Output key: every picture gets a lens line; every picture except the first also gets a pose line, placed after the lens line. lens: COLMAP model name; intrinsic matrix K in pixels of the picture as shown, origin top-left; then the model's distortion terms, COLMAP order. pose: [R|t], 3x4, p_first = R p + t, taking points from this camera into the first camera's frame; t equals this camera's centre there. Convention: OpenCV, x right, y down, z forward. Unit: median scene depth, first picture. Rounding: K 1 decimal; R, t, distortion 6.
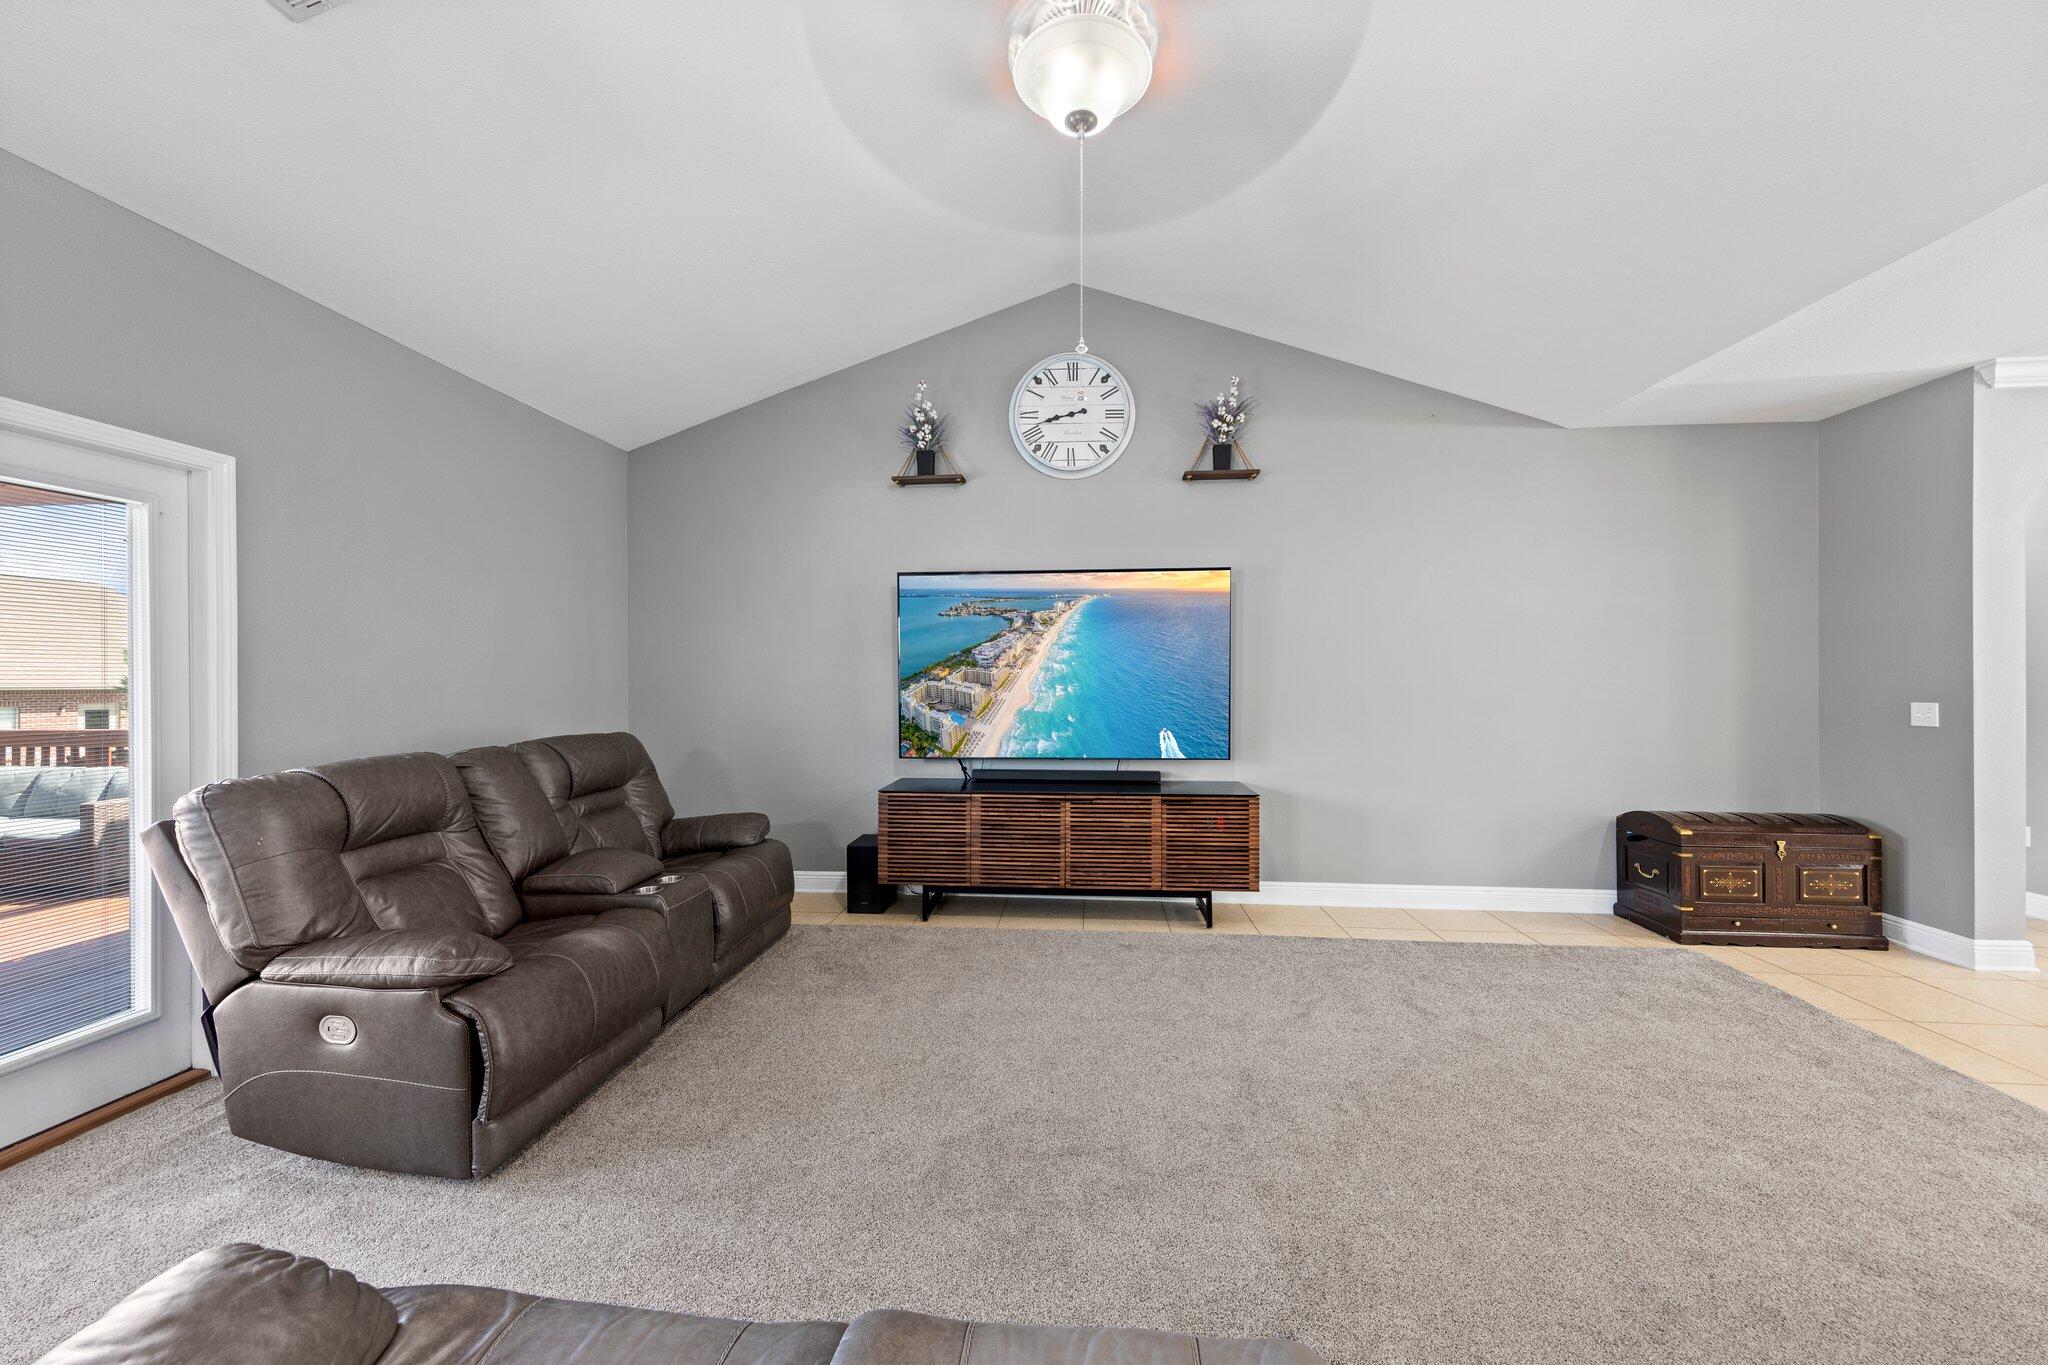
lens RADIAL K [[723.5, 0, 1031.8], [0, 723.5, 683.4], [0, 0, 1]] dist [-0.000849, -0.000328]
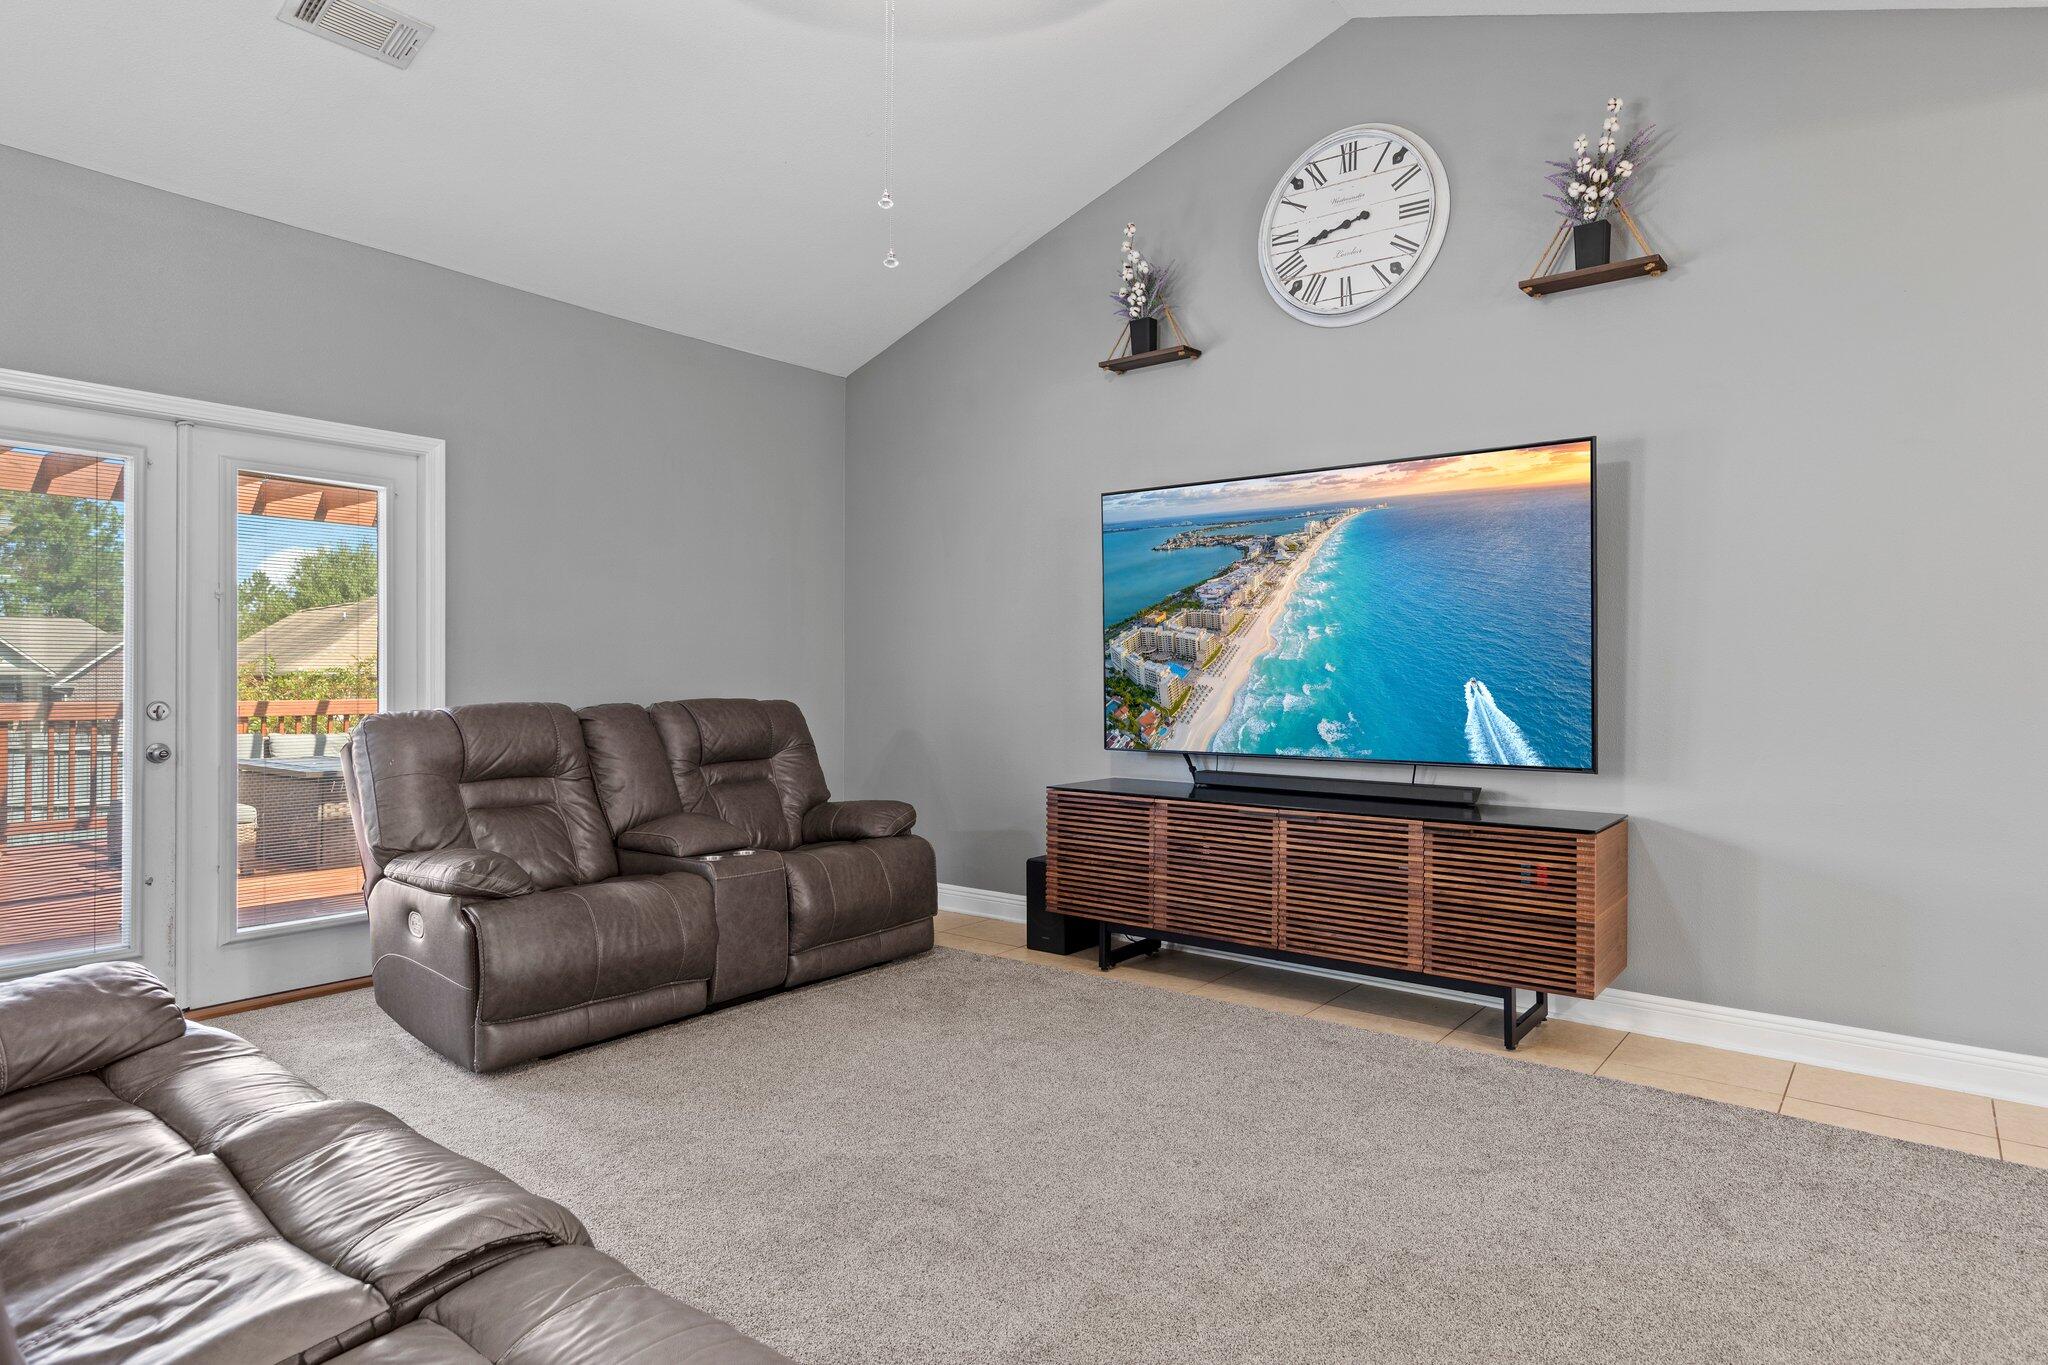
lens RADIAL K [[1136.5, 0, 1025.5], [0, 1136.5, 682.1], [0, 0, 1]] dist [-0.002282, 0.001965]
pose [[0.836109, 0.008088, -0.548504, 0.424594], [-0.007014, 0.999967, 0.004054, 0.036071], [0.548518, 0.000457, 0.836138, 0.002564]]
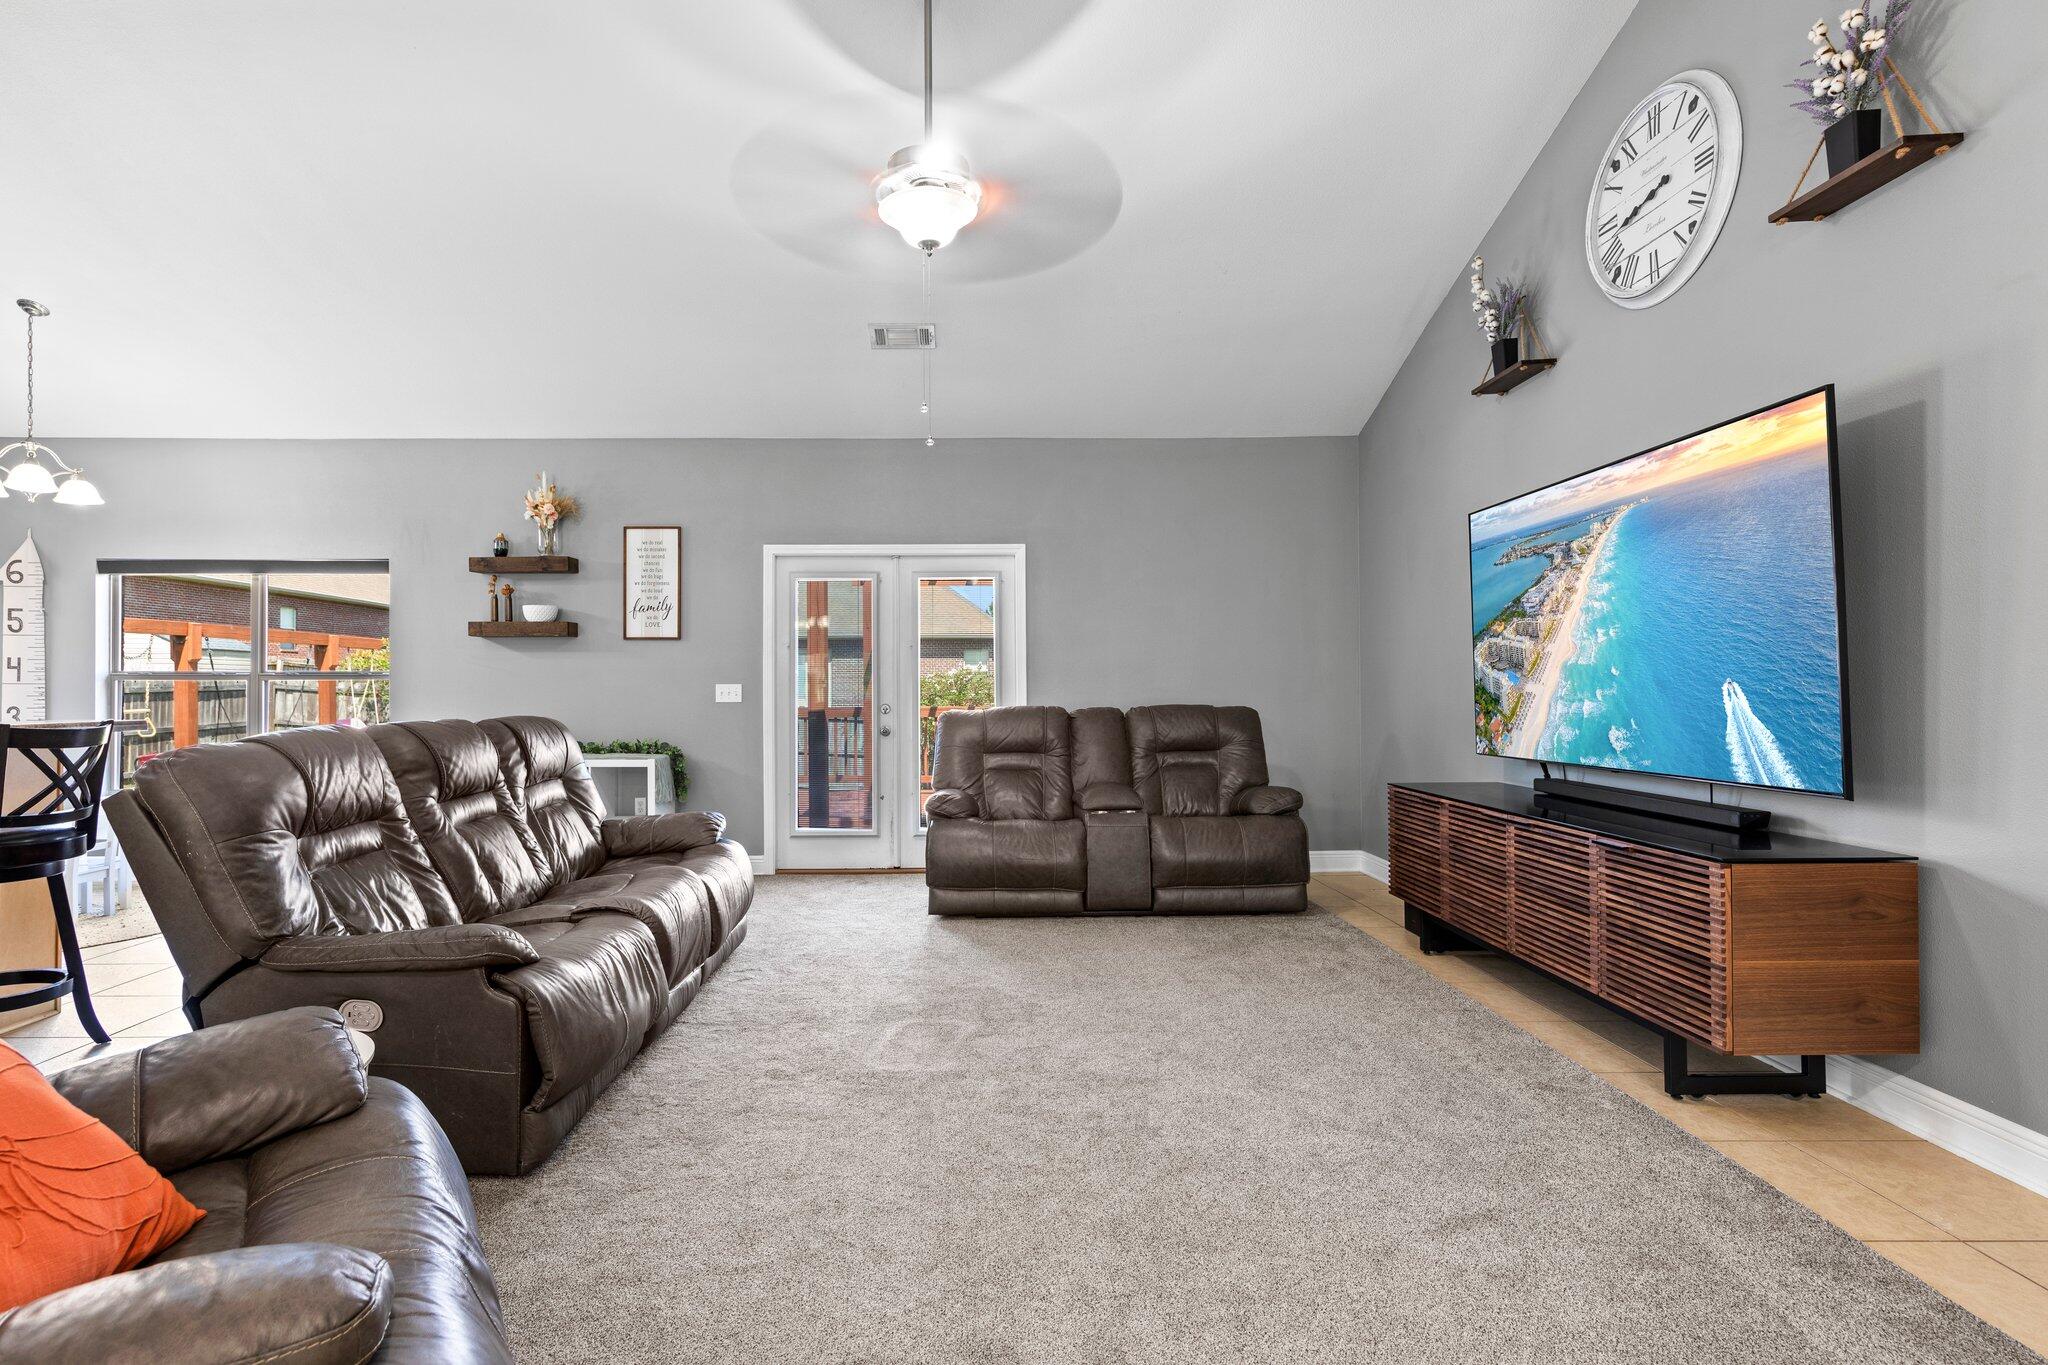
lens RADIAL K [[1000.1, 0, 1007.3], [0, 1000.1, 684.1], [0, 0, 1]] dist [0.002484, -0.002852]
pose [[0.105832, -0.007569, -0.994355, 0.928023], [0.001082, 0.999971, -0.007497, 0.041256], [0.994383, -0.000282, 0.105837, 0.439528]]
